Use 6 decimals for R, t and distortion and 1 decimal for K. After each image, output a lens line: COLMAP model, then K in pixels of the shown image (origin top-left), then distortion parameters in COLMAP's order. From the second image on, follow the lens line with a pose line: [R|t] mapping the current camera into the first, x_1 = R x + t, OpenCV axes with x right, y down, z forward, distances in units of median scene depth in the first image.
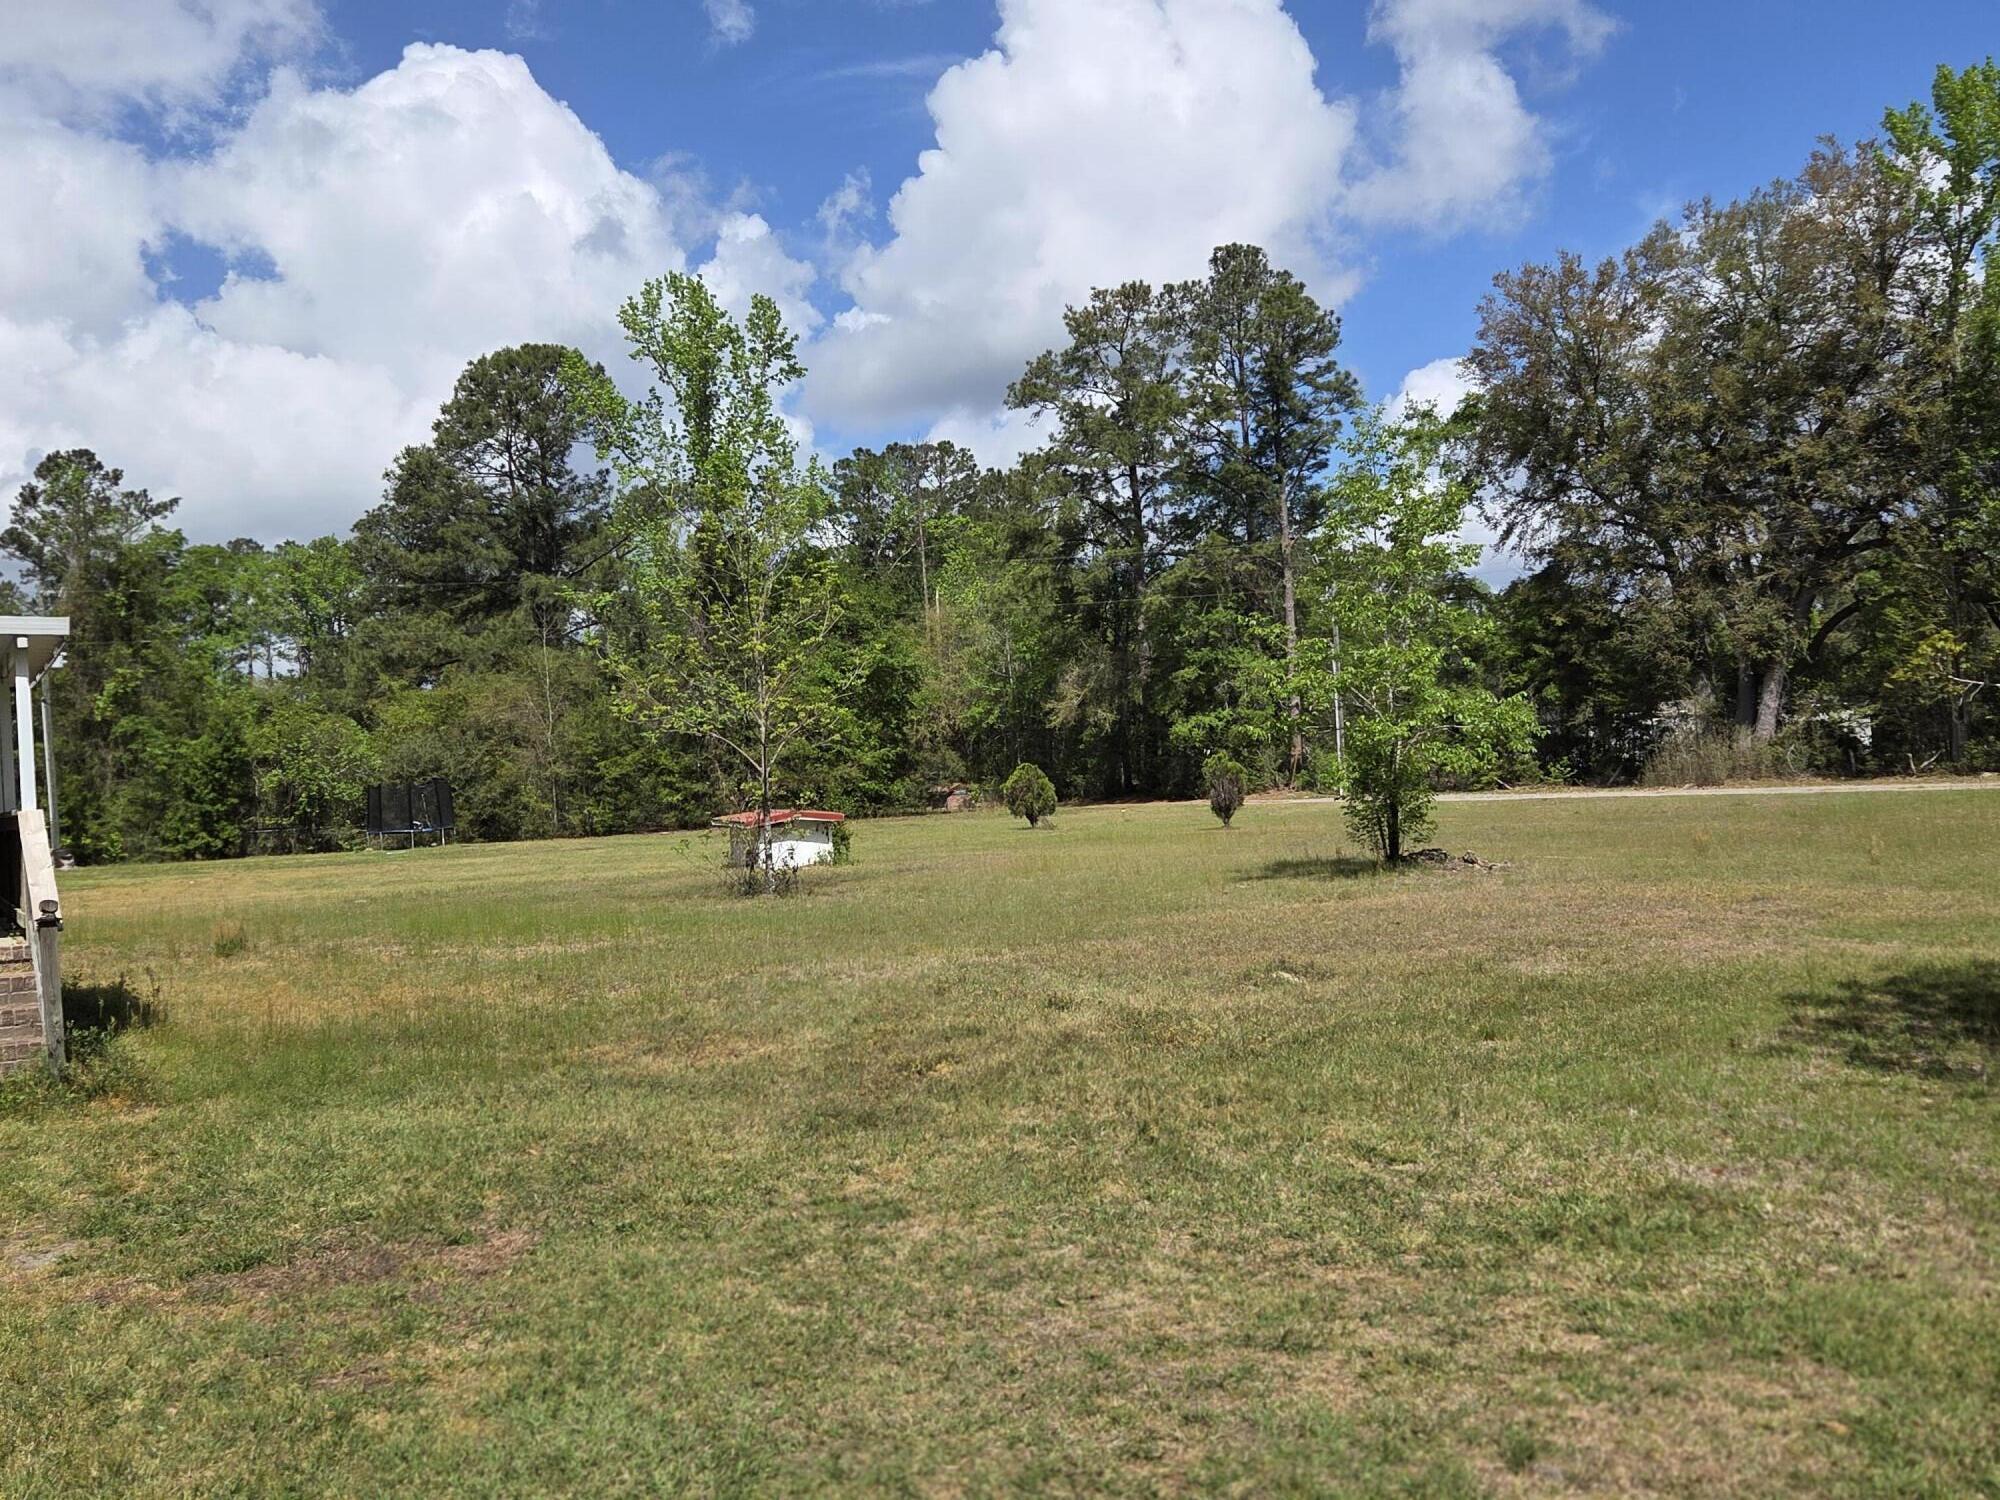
lens RADIAL K [[1859.8, 0, 1000.0], [0, 1859.8, 750.0], [0, 0, 1]] dist [0.064374, -0.067107]
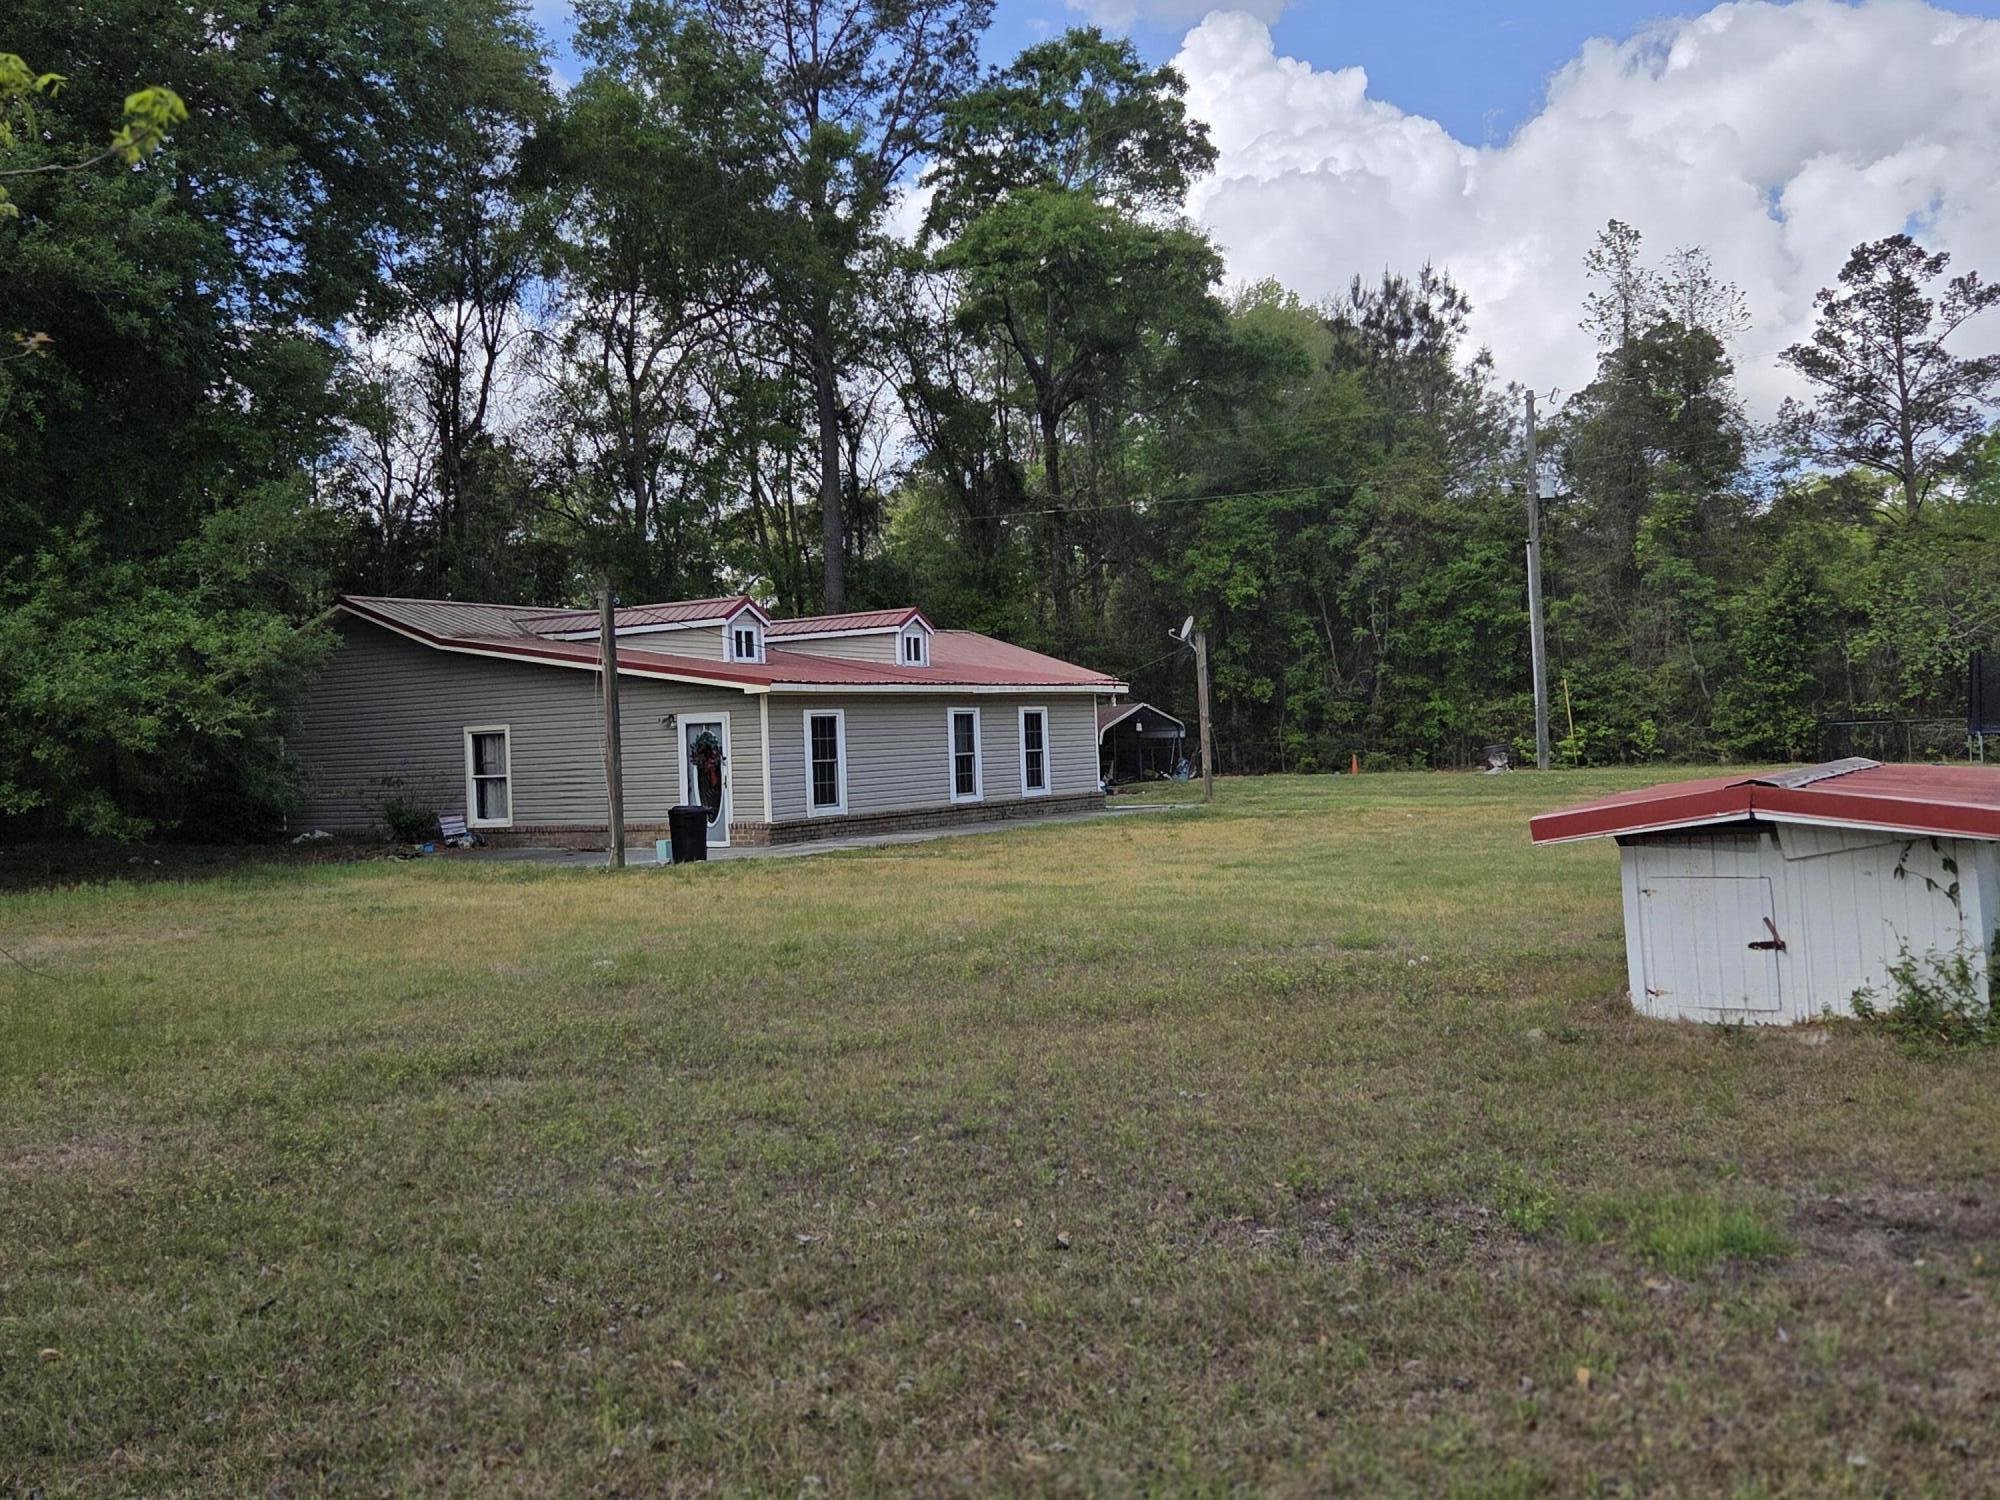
lens RADIAL K [[1859.8, 0, 1000.0], [0, 1859.8, 750.0], [0, 0, 1]] dist [0.064374, -0.067107]
pose [[0.531177, 0.034104, -0.846574, 0.003930], [0.028541, 0.997902, 0.058107, 0.004471], [0.846780, -0.055027, 0.529089, 0.295370]]
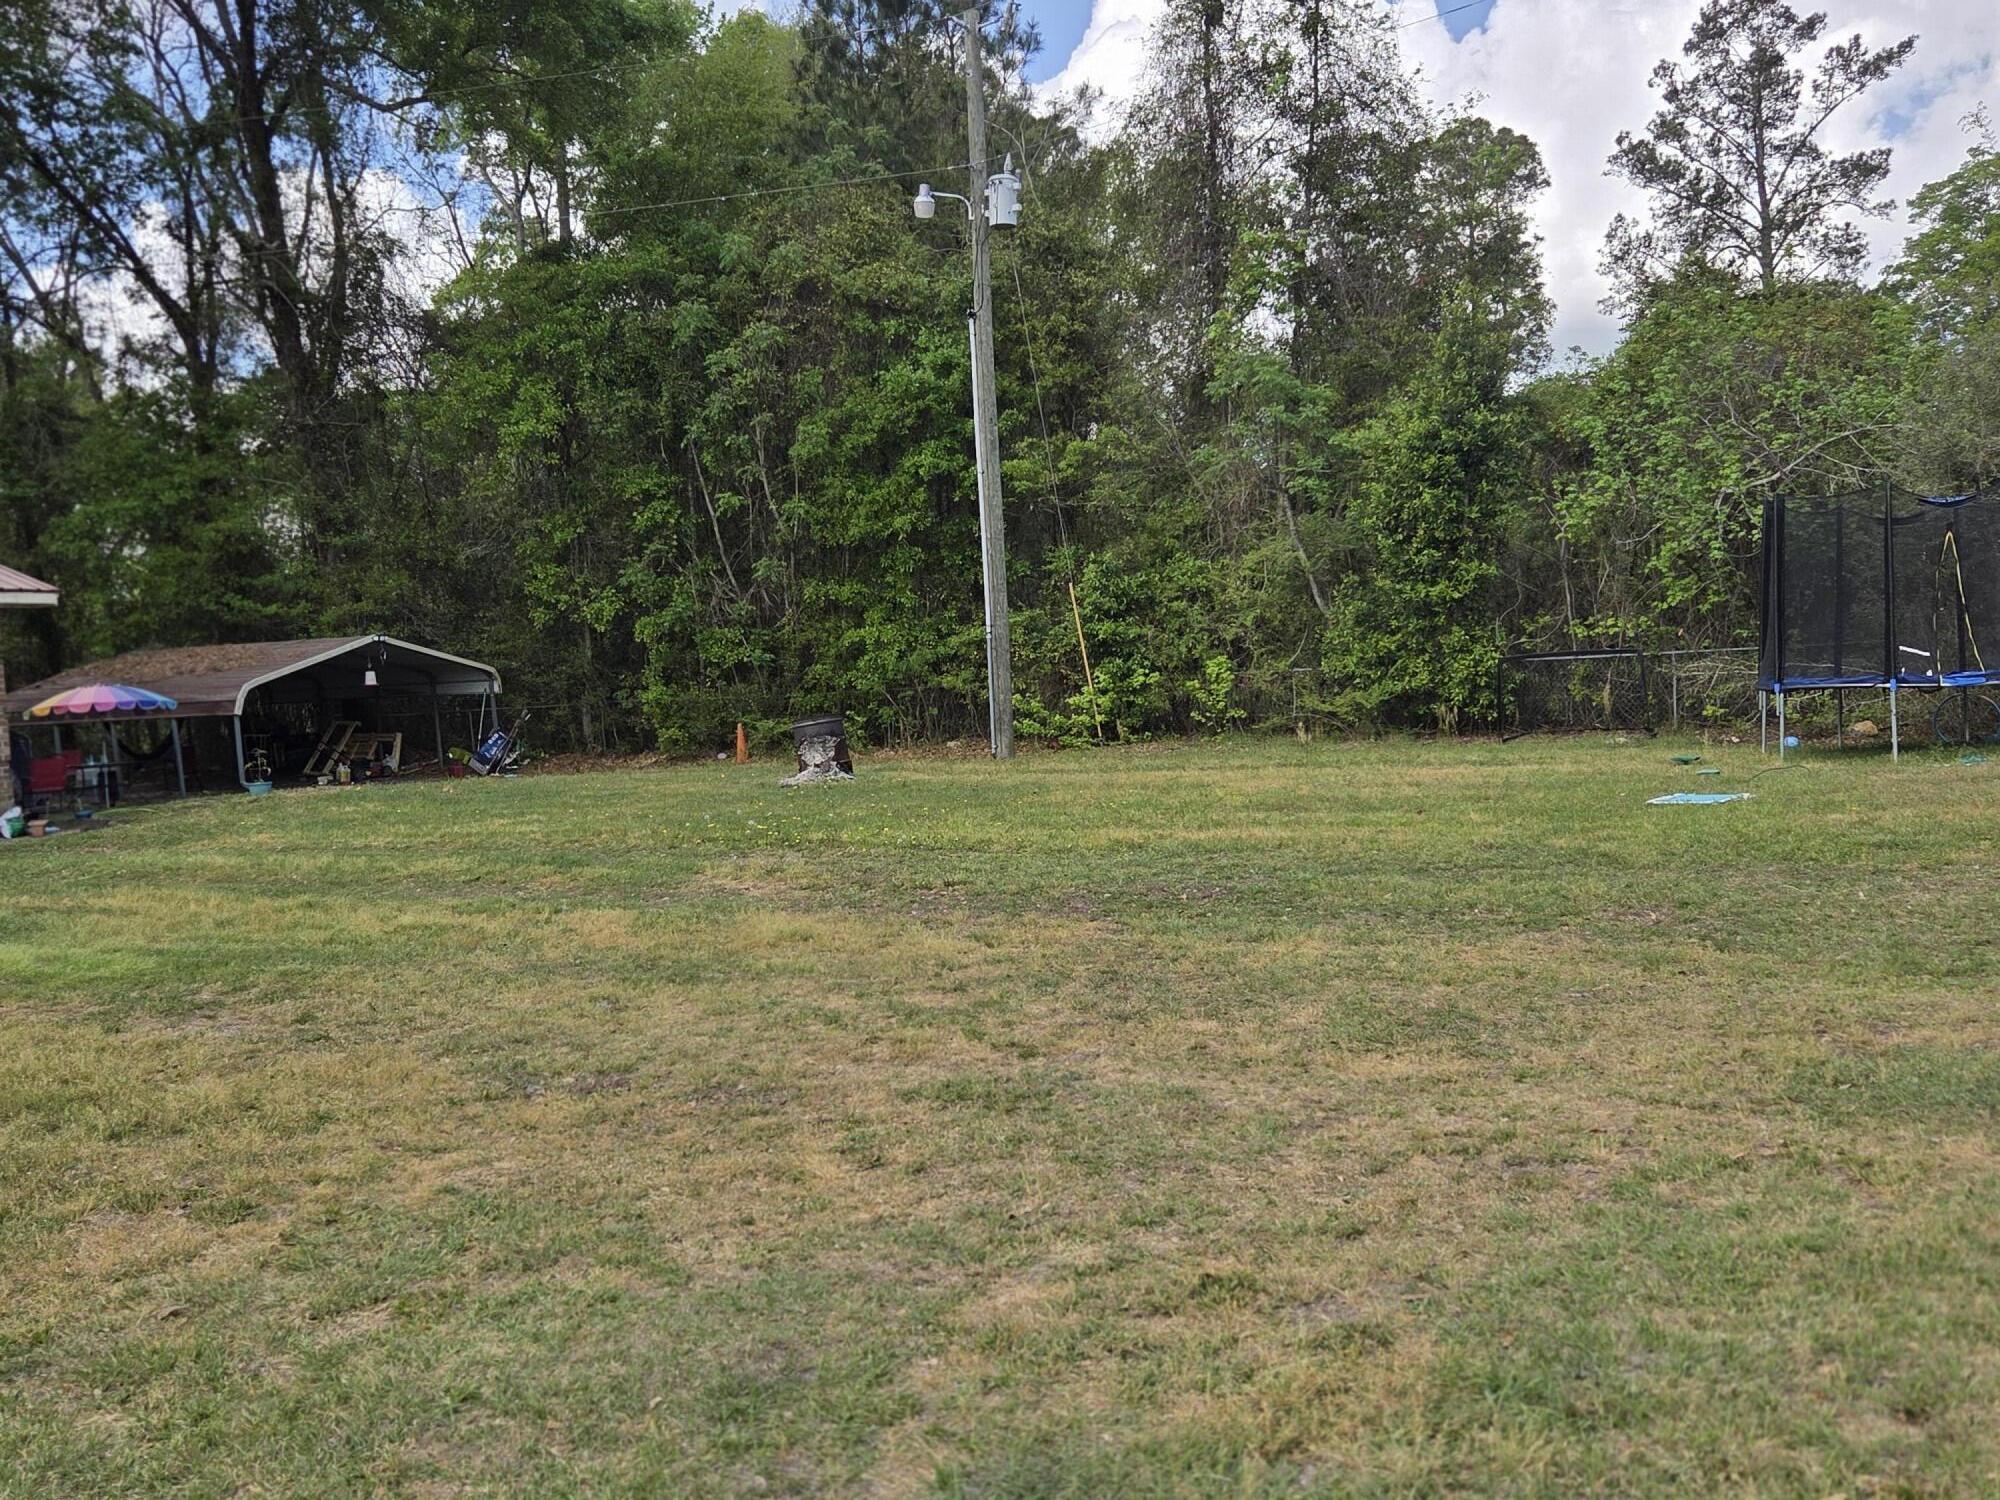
lens RADIAL K [[1871.5, 0, 1004.8], [0, 1871.5, 804.6], [0, 0, 1]] dist [0.053370, -0.013441]
pose [[0.574719, 0.084254, -0.814002, -0.127462], [0.042093, 0.990326, 0.132224, 0.015012], [0.817267, -0.110255, 0.565613, 0.533763]]
